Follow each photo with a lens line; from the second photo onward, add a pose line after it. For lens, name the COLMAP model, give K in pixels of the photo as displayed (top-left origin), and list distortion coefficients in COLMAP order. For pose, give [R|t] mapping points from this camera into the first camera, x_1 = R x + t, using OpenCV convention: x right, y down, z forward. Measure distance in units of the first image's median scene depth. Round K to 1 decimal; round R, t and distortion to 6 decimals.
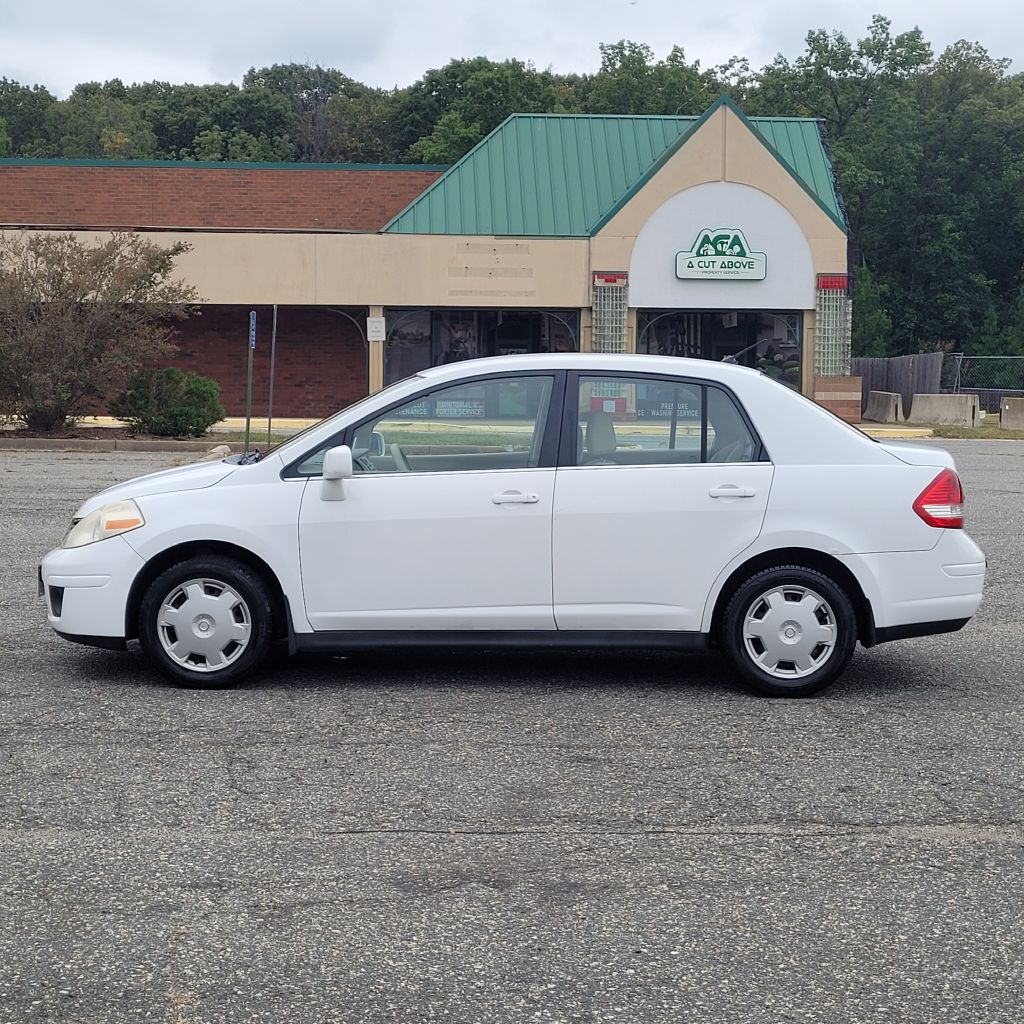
lens RADIAL K [[1829.3, 0, 497.0], [0, 1829.3, 506.8], [0, 0, 1]] dist [0.040036, 0.000000]
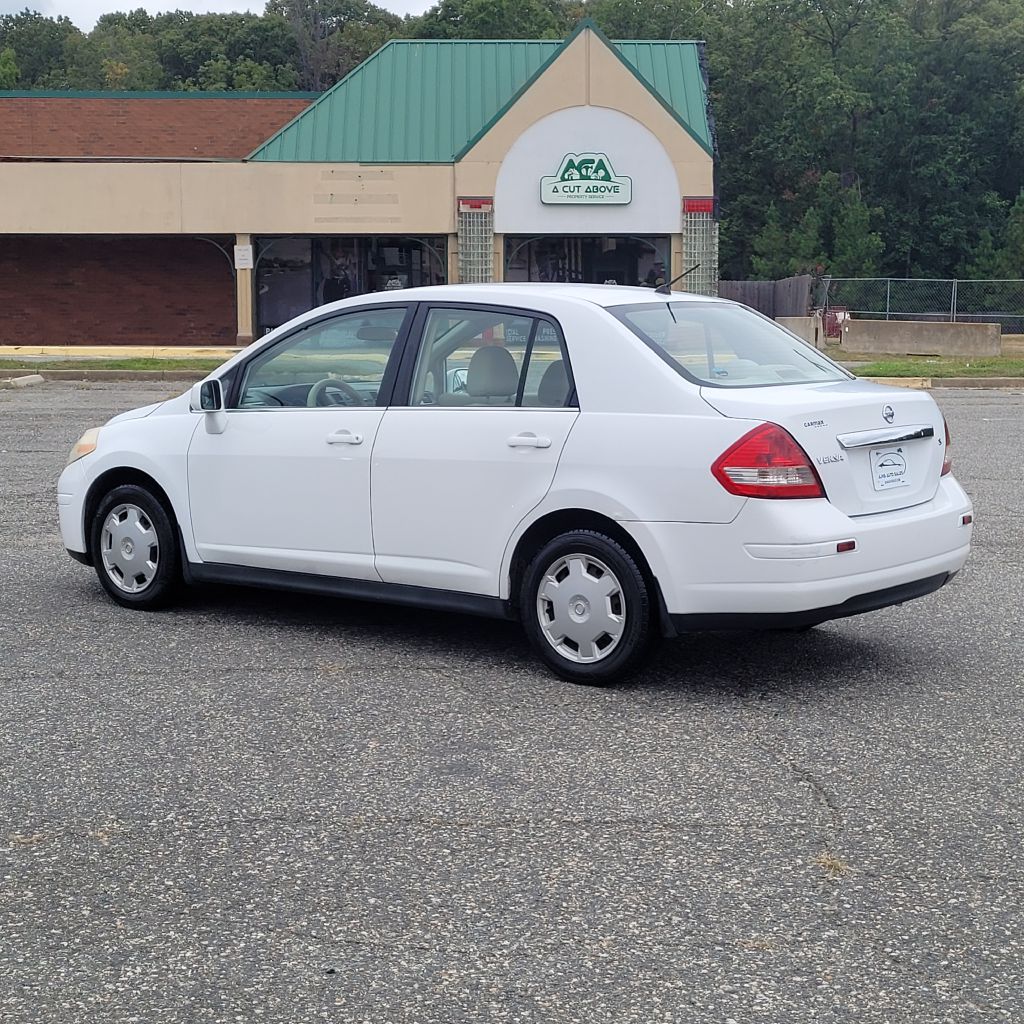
lens RADIAL K [[1829.3, 0, 524.5], [0, 1829.3, 494.7], [0, 0, 1]] dist [0.040036, 0.000000]
pose [[0.999447, -0.005849, -0.032745, 0.114422], [0.006910, 0.999452, 0.032362, 0.001973], [0.032538, -0.032570, 0.998940, -0.006216]]
